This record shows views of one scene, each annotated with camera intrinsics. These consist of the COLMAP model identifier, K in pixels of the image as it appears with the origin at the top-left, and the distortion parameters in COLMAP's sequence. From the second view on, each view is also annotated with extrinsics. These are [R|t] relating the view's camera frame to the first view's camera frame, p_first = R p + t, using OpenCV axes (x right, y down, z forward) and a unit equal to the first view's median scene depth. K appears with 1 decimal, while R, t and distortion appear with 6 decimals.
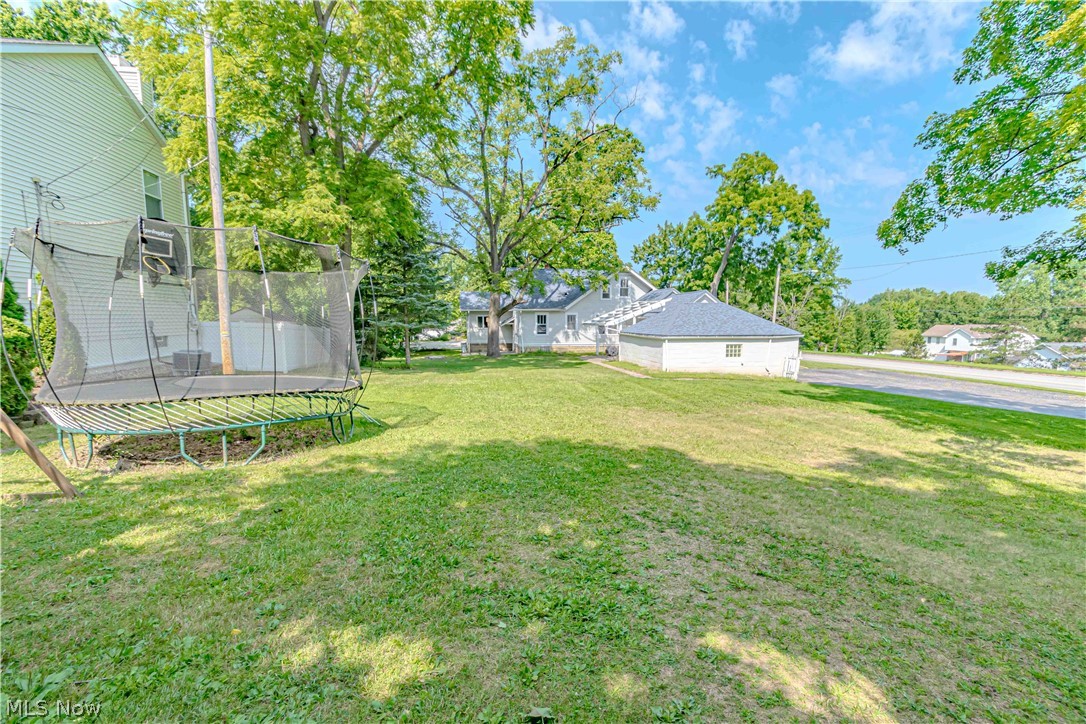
lens RADIAL K [[478.5, 0, 544.1], [0, 478.5, 363.9], [0, 0, 1]] dist [0.001195, 0.000130]
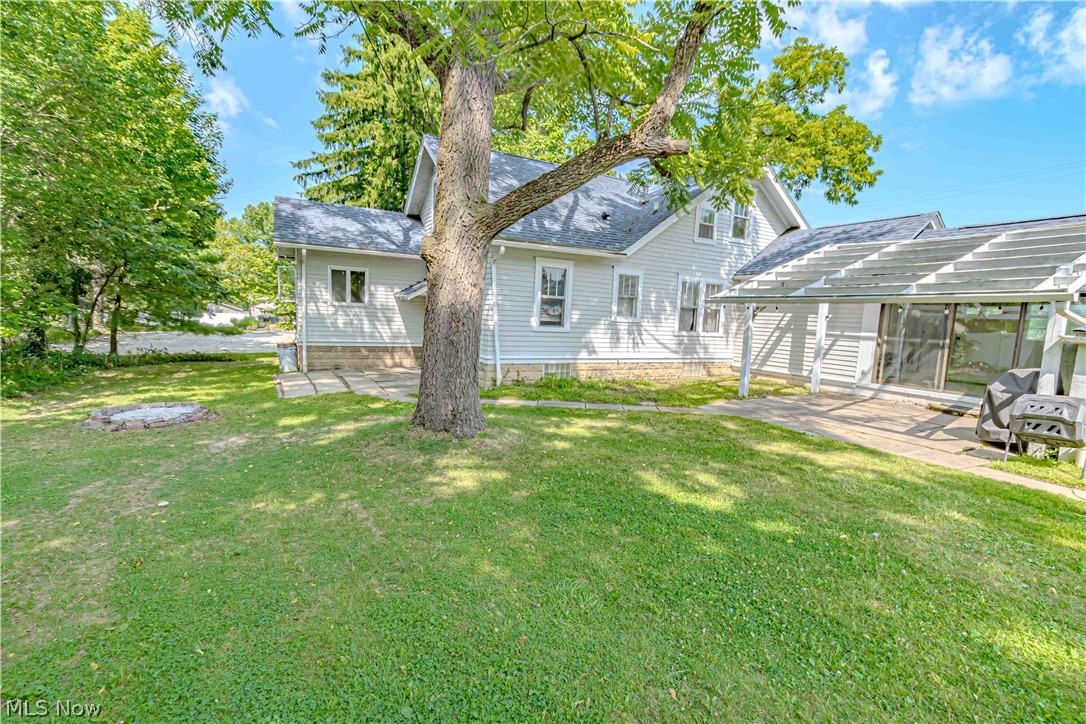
lens RADIAL K [[478.5, 0, 537.6], [0, 478.5, 366.2], [0, 0, 1]] dist [0.001195, 0.000130]
pose [[0.948362, 0.006818, 0.317117, -0.117602], [-0.013053, 0.999761, 0.017541, -0.040661], [-0.316922, -0.020775, 0.948224, 0.684032]]
